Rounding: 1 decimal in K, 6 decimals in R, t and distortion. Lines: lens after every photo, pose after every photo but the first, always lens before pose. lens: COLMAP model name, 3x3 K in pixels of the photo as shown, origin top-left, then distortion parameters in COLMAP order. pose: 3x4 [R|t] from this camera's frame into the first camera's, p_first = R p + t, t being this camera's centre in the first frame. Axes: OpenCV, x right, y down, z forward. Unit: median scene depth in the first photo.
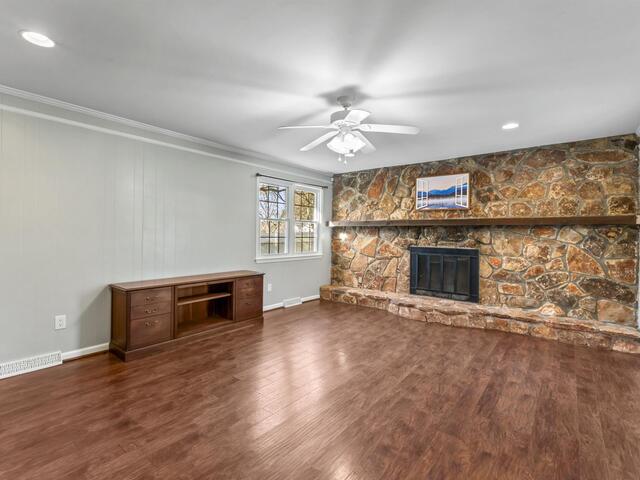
lens RADIAL K [[314.1, 0, 316.7], [0, 314.1, 232.9], [0, 0, 1]] dist [-0.000406, -0.000034]
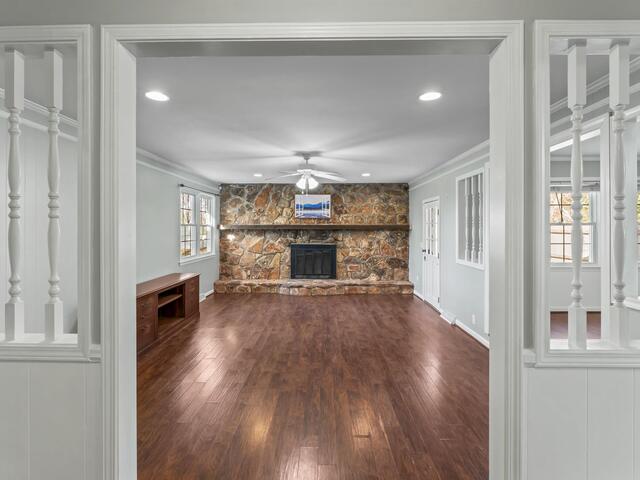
lens RADIAL K [[306.7, 0, 320.2], [0, 306.7, 228.4], [0, 0, 1]] dist [0.000285, 0.000034]
pose [[0.790235, -0.011956, 0.612687, -0.481190], [0.005842, 0.999911, 0.011978, -0.046234], [-0.612776, -0.005886, 0.790235, -0.150294]]
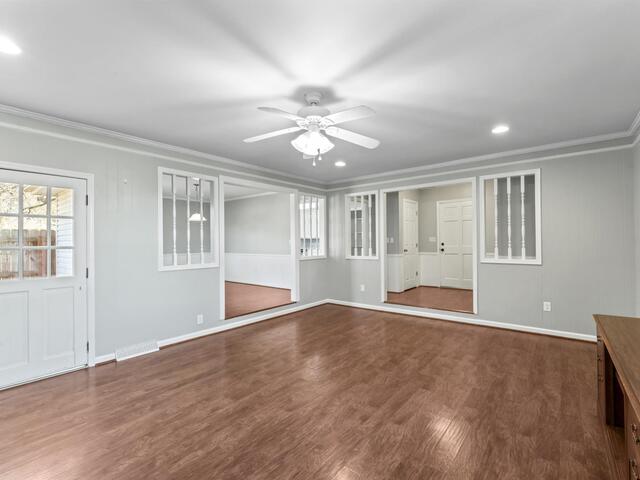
lens RADIAL K [[300.9, 0, 318.2], [0, 300.9, 241.7], [0, 0, 1]] dist [-0.002504, -0.000076]
pose [[-0.999952, -0.002180, 0.009588, 0.042461], [-0.002263, 0.999960, -0.008615, 0.006696], [-0.009569, -0.008636, -0.999917, 1.136255]]
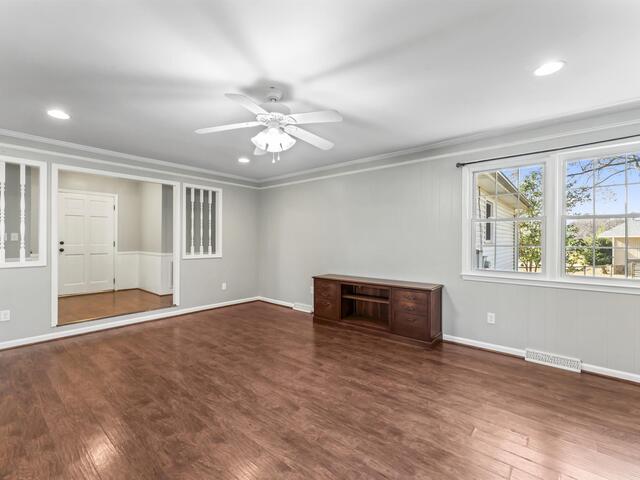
lens RADIAL K [[289.9, 0, 316.9], [0, 289.9, 245.1], [0, 0, 1]] dist [-0.000976, -0.000224]
pose [[-0.034047, 0.003048, -0.999416, 0.557100], [0.000728, 0.999995, 0.003025, 0.010140], [0.999420, -0.000624, -0.034049, 0.697769]]
